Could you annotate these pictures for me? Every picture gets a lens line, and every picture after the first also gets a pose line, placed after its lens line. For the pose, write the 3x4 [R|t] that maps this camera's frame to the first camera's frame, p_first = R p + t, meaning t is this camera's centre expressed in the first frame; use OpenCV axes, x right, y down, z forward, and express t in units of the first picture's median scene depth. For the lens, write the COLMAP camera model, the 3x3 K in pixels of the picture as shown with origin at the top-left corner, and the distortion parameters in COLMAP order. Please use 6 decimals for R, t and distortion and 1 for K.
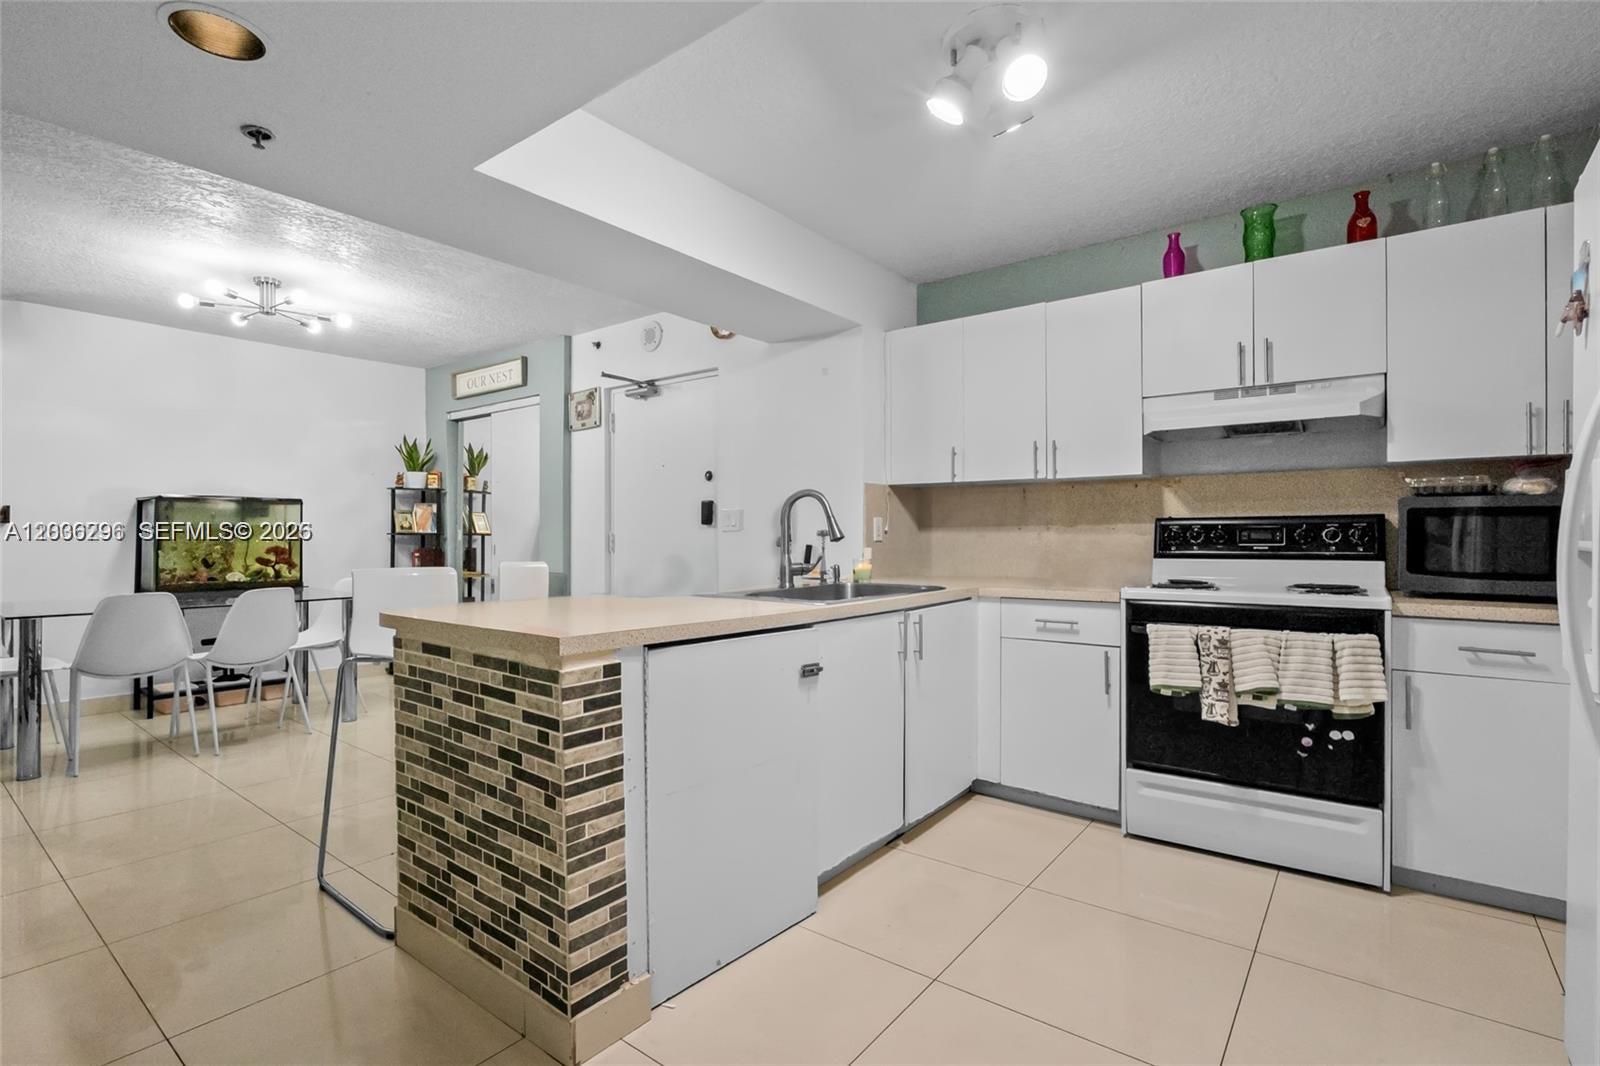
lens RADIAL K [[741.7, 0, 800.0], [0, 741.7, 533.0], [0, 0, 1]] dist [-0.010615, -0.000494]
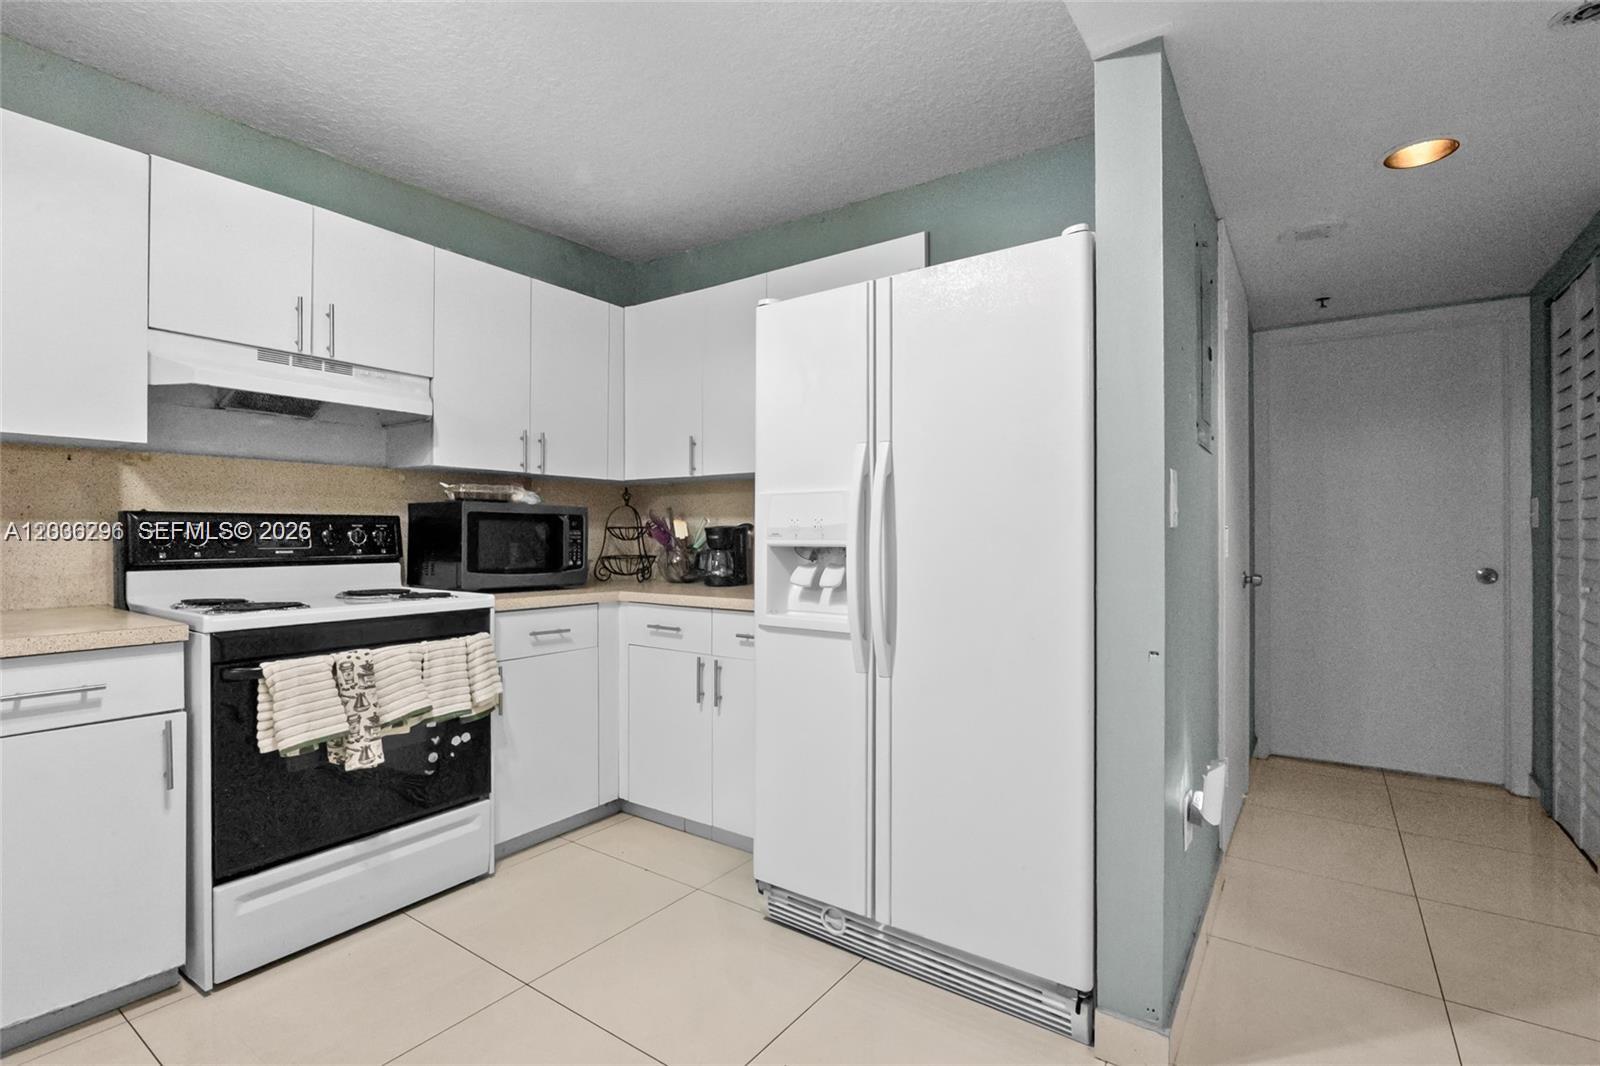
lens RADIAL K [[741.7, 0, 800.0], [0, 741.7, 533.0], [0, 0, 1]] dist [-0.010615, -0.000494]
pose [[-0.044815, 0.006881, 0.998972, -0.261631], [-0.003193, 0.999970, -0.007032, 0.003266], [-0.998990, -0.003504, -0.044792, 0.552718]]
